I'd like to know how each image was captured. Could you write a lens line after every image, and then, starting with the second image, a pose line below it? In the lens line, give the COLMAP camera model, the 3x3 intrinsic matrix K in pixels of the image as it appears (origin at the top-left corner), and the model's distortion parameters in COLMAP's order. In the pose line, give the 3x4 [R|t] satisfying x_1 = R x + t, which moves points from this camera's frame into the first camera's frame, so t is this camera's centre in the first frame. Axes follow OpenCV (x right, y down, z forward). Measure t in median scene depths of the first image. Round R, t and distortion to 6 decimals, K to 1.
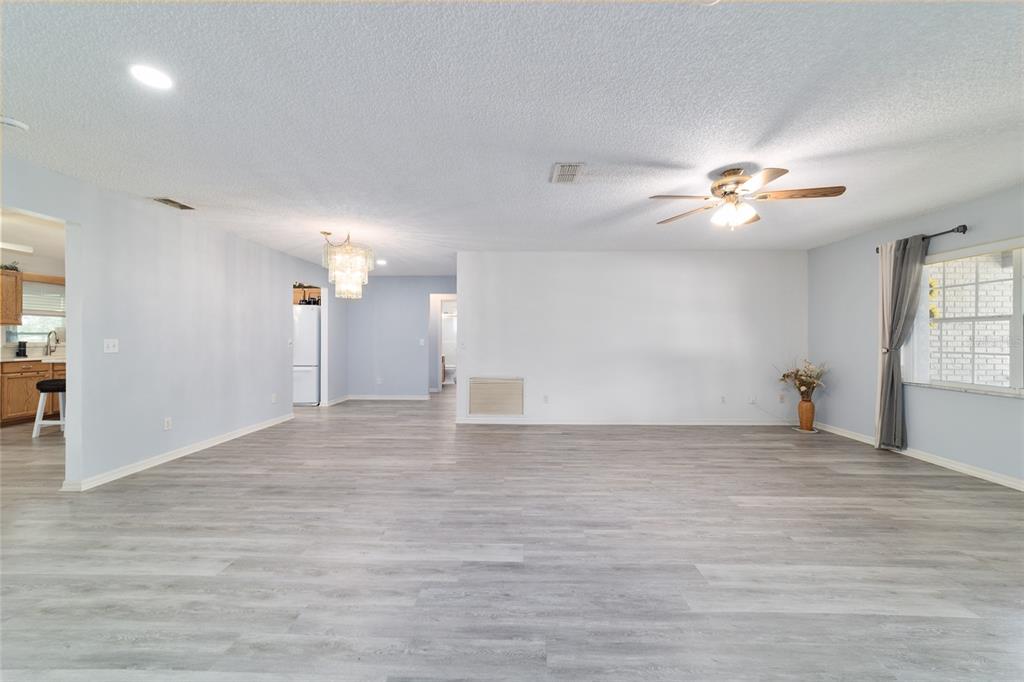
lens RADIAL K [[393.1, 0, 512.0], [0, 393.1, 338.8], [0, 0, 1]] dist [-0.017299, 0.008371]
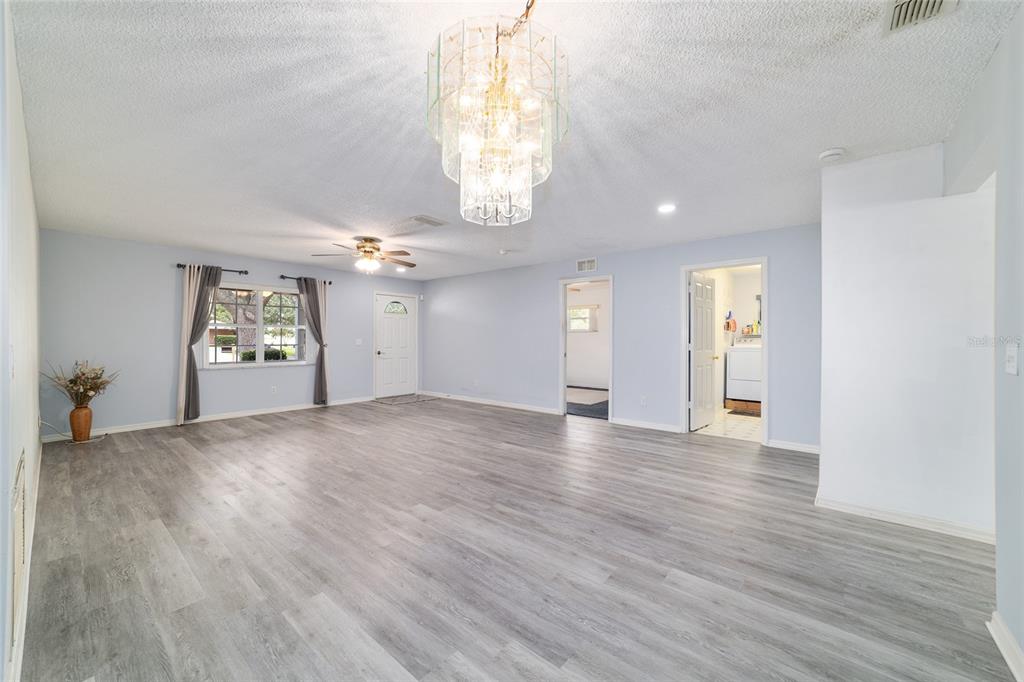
lens RADIAL K [[393.1, 0, 512.4], [0, 393.1, 339.3], [0, 0, 1]] dist [-0.017299, 0.008371]
pose [[-0.783554, -0.004289, 0.621309, -0.910375], [-0.001229, 0.999985, 0.005353, -0.003978], [-0.621322, 0.003430, -0.783548, 1.794470]]
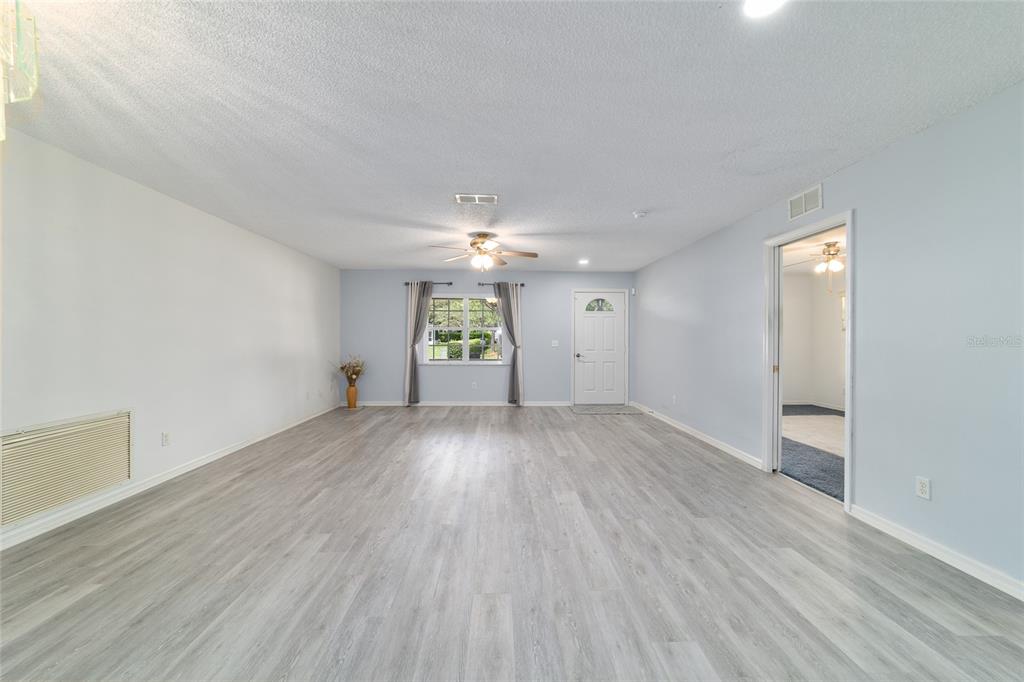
lens RADIAL K [[393.1, 0, 511.6], [0, 393.1, 337.4], [0, 0, 1]] dist [-0.017299, 0.008371]
pose [[-0.060993, 0.002247, 0.998136, -0.971699], [-0.000058, 0.999997, -0.002255, -0.003561], [-0.998138, -0.000196, -0.060993, 0.903363]]
